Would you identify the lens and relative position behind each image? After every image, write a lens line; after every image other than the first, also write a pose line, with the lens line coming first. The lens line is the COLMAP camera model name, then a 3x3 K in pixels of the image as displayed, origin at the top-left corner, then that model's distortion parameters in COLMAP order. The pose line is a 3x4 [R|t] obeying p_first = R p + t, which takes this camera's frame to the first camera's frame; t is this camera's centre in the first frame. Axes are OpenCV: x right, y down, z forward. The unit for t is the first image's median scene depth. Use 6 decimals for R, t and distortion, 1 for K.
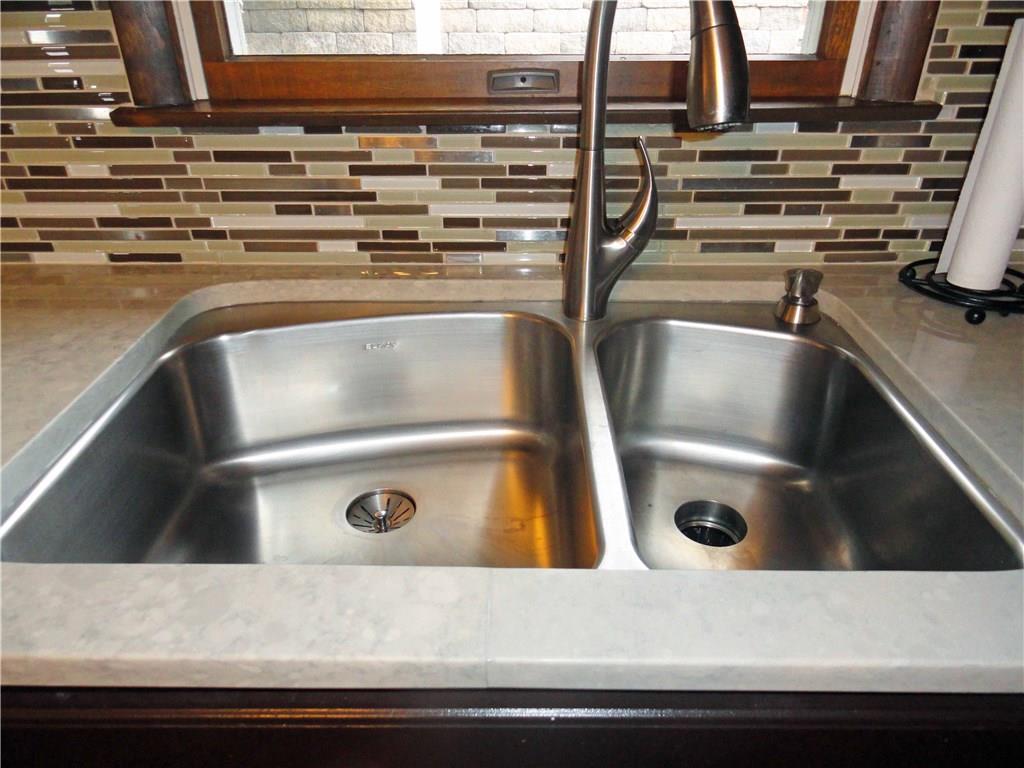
lens RADIAL K [[715.3, 0, 513.4], [0, 715.3, 385.6], [0, 0, 1]] dist [-0.002815, 0.005289]
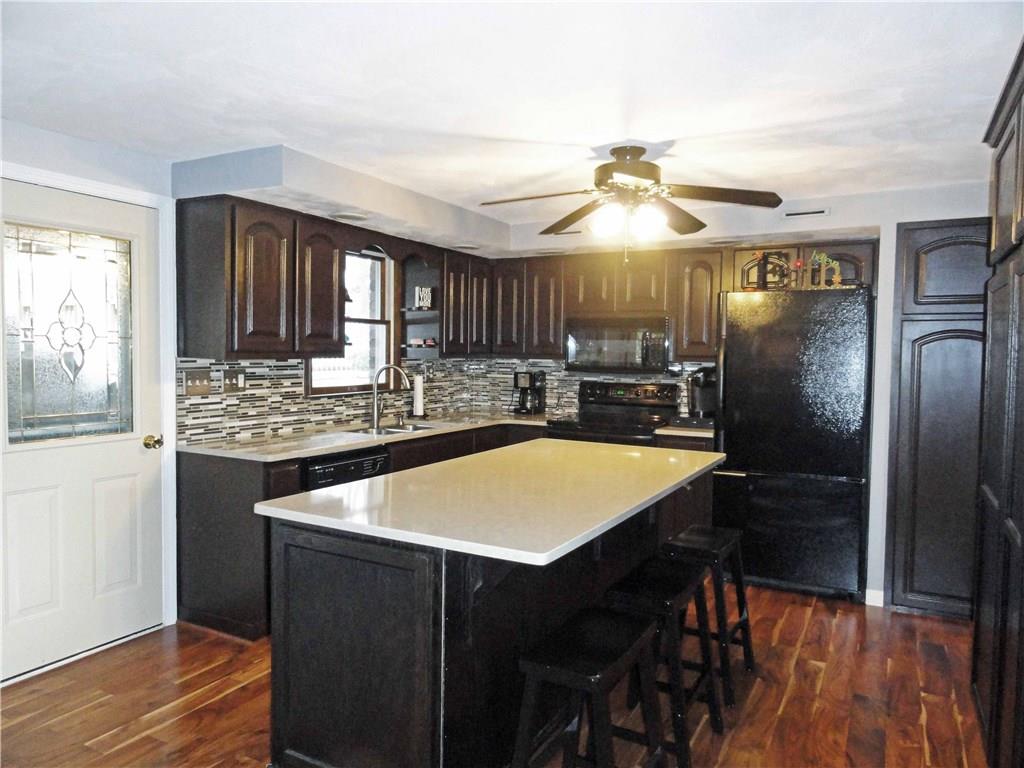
lens RADIAL K [[715.3, 0, 509.3], [0, 715.3, 385.7], [0, 0, 1]] dist [-0.002815, 0.005289]
pose [[0.473027, -0.032120, 0.880462, -3.955159], [0.421682, 0.885695, -0.194238, 1.035595], [-0.773582, 0.463155, 0.432502, -2.123150]]
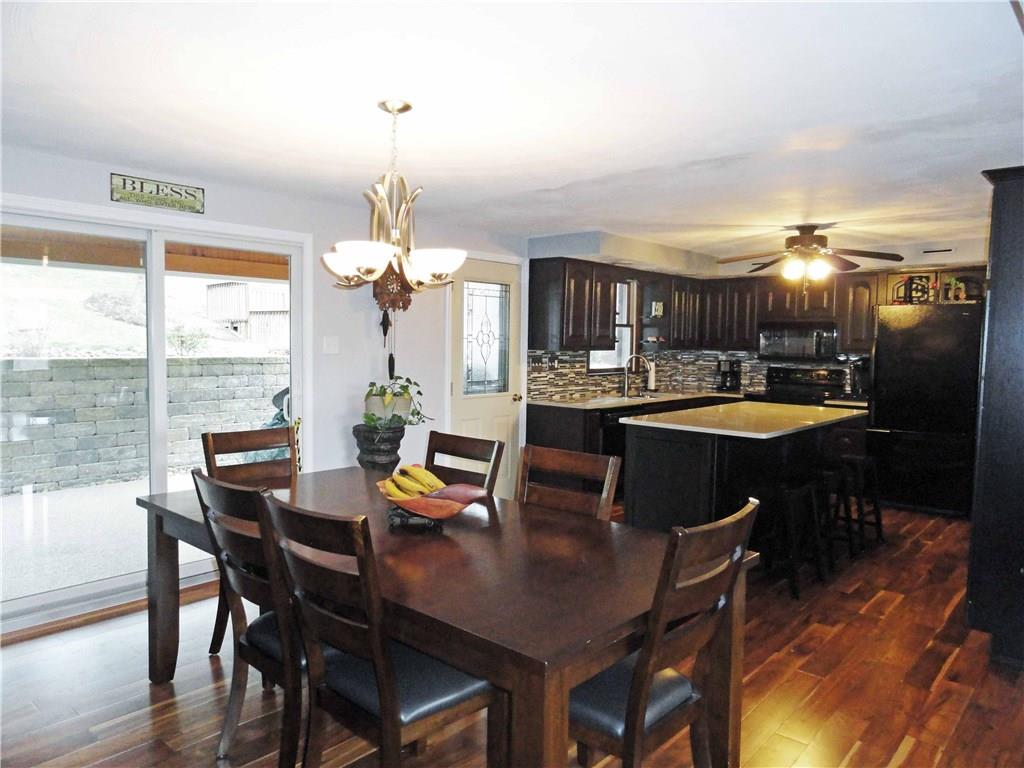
lens RADIAL K [[715.3, 0, 510.9], [0, 715.3, 386.4], [0, 0, 1]] dist [-0.002815, 0.005289]
pose [[0.658999, -0.036244, 0.751270, -6.531301], [0.357358, 0.893987, -0.270337, 1.453325], [-0.661828, 0.446624, 0.602089, -2.906823]]
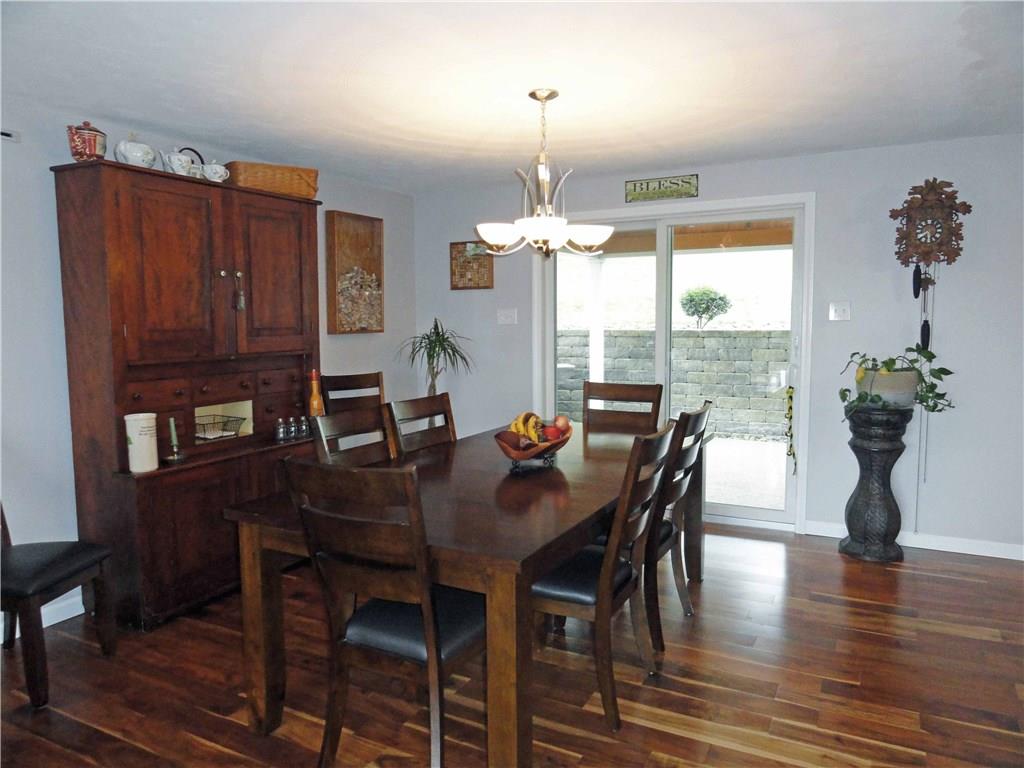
lens RADIAL K [[715.3, 0, 514.5], [0, 715.3, 382.9], [0, 0, 1]] dist [-0.002815, 0.005289]
pose [[0.882351, 0.038545, -0.469012, -3.237720], [-0.226082, 0.908811, -0.350640, 1.837082], [0.412728, 0.415423, 0.810605, -3.482427]]
